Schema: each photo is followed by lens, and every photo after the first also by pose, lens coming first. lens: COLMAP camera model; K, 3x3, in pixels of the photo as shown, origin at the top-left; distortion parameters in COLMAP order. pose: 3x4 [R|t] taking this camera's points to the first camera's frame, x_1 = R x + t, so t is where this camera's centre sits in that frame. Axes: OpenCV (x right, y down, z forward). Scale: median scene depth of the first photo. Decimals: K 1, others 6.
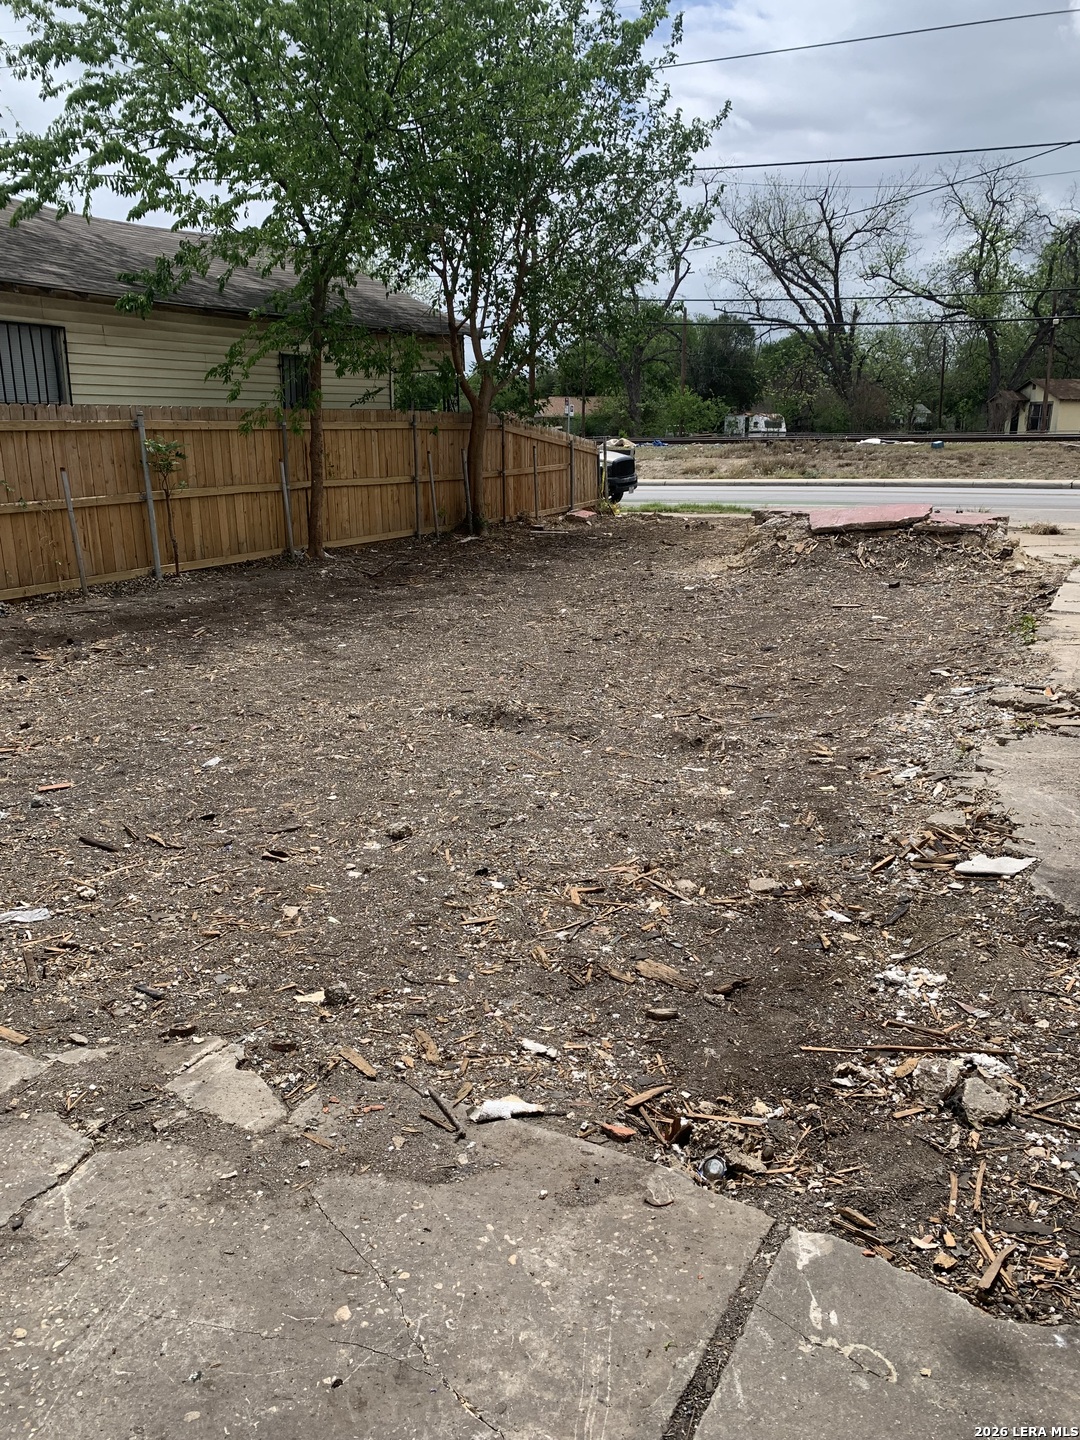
lens RADIAL K [[1084.6, 0, 538.1], [0, 1084.6, 719.7], [0, 0, 1]] dist [-0.007057, -0.001086]
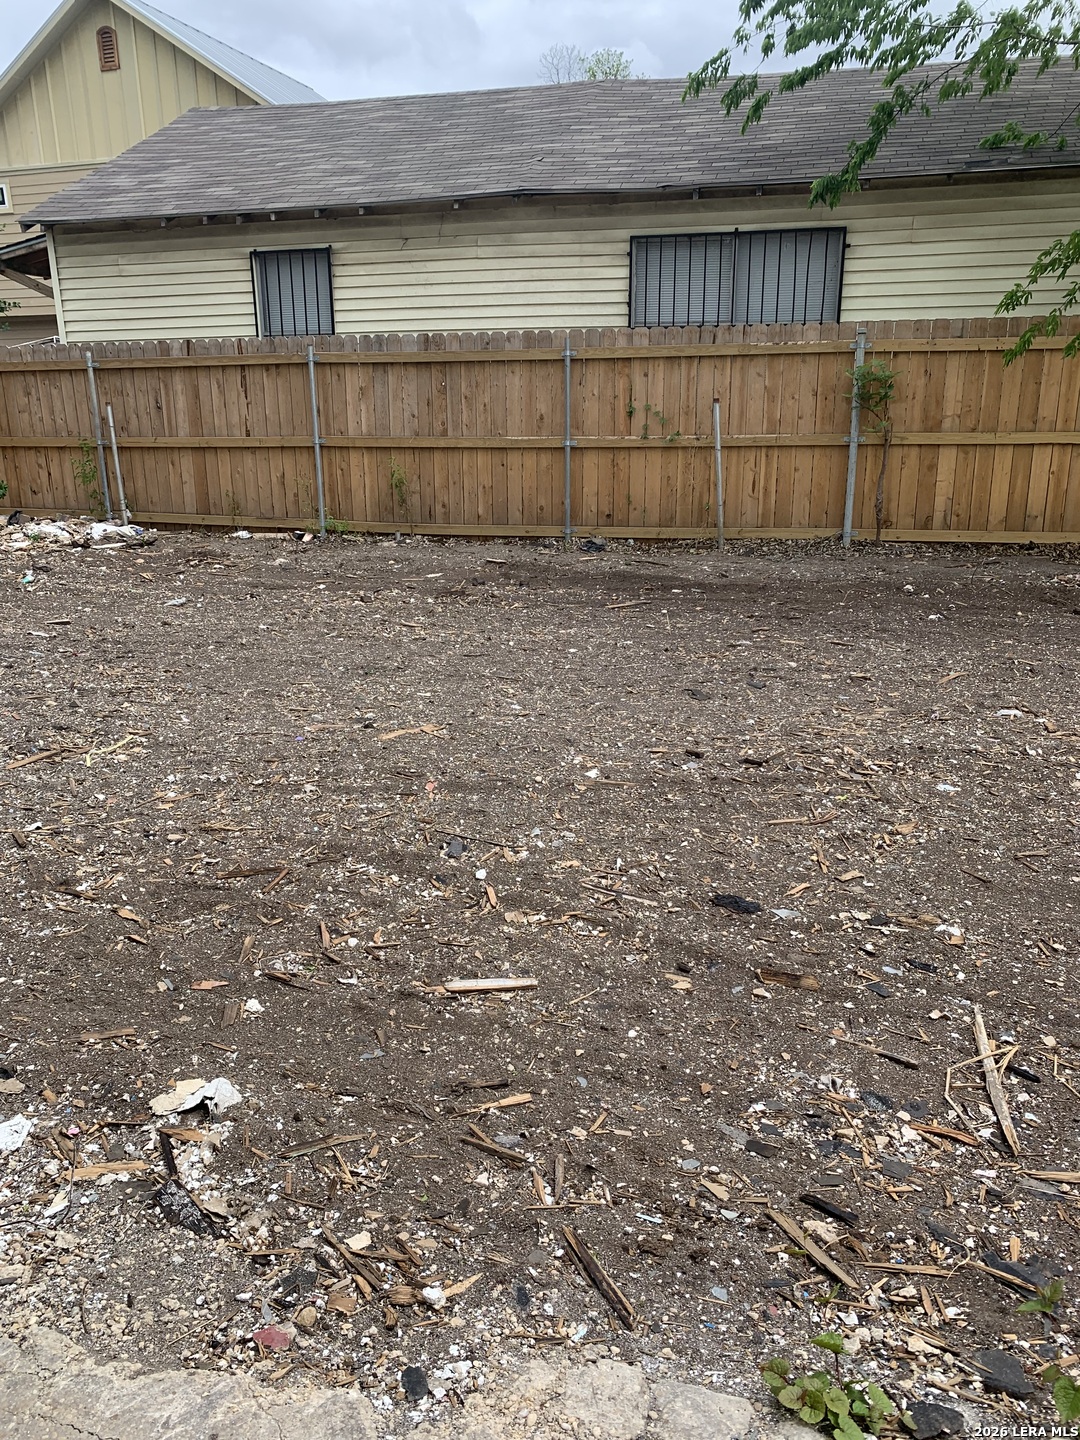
lens RADIAL K [[1084.6, 0, 538.4], [0, 1084.6, 722.3], [0, 0, 1]] dist [-0.007057, -0.001086]
pose [[0.222365, 0.299837, -0.927713, 0.348766], [-0.237723, 0.939492, 0.246663, -0.139709], [0.945538, 0.165690, 0.280188, 0.547632]]
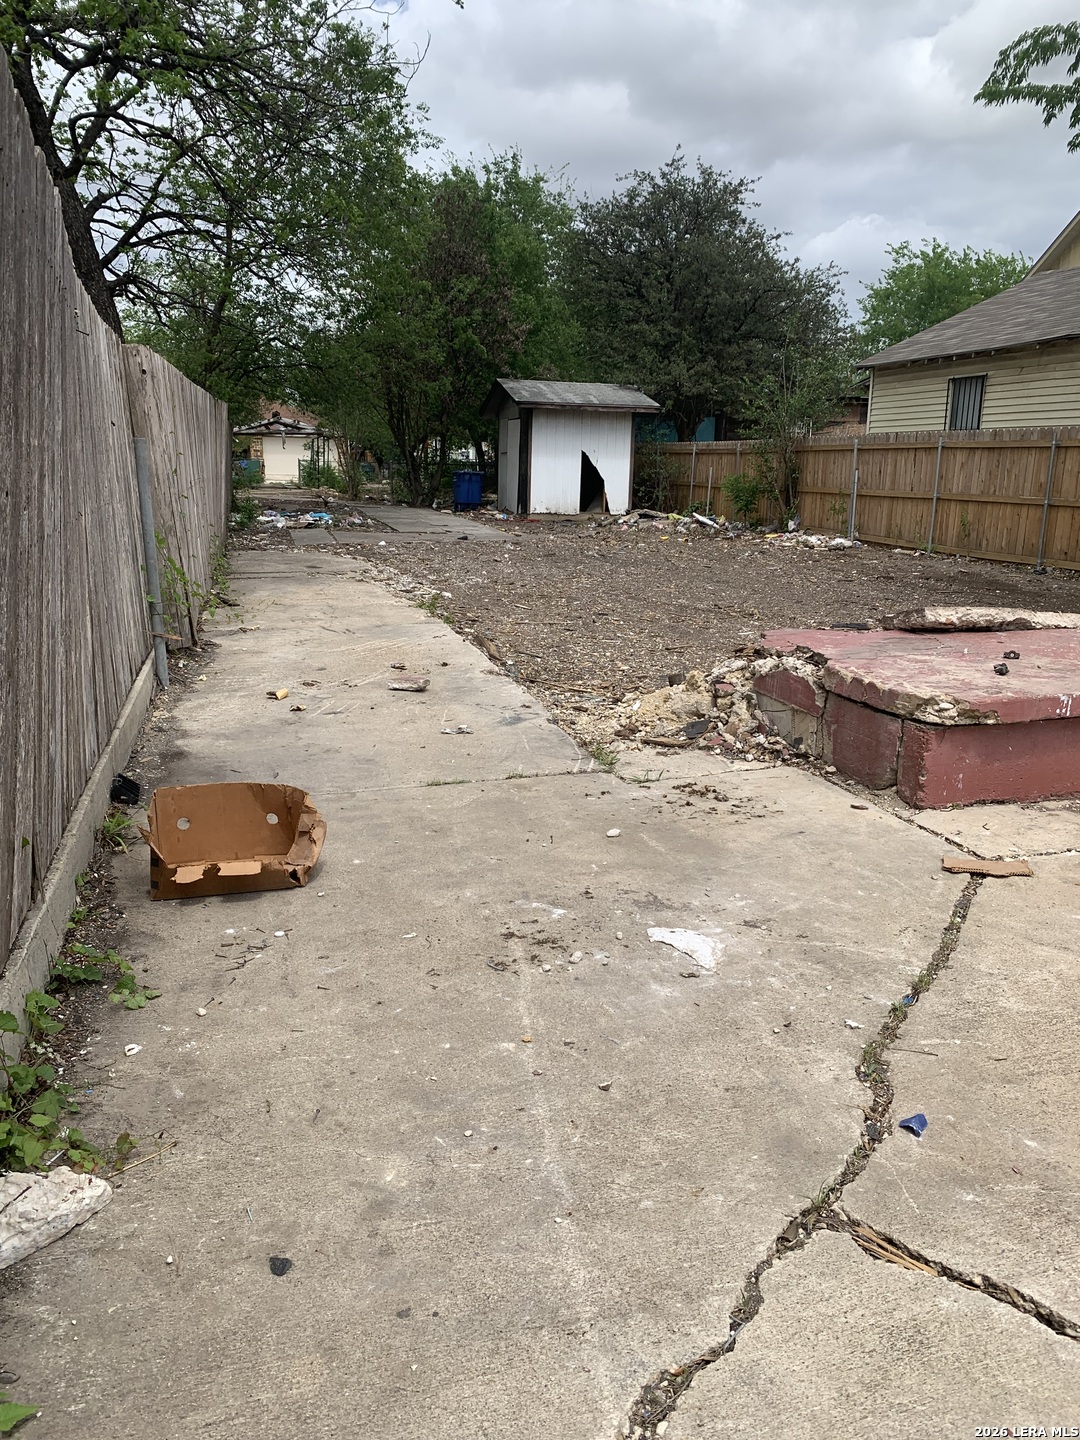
lens RADIAL K [[1084.6, 0, 537.8], [0, 1084.6, 719.9], [0, 0, 1]] dist [-0.007057, -0.001086]
pose [[-0.711694, 0.170273, -0.681542, 0.623162], [-0.176144, 0.895933, 0.407772, -0.246199], [0.680048, 0.410258, -0.607637, 0.948530]]
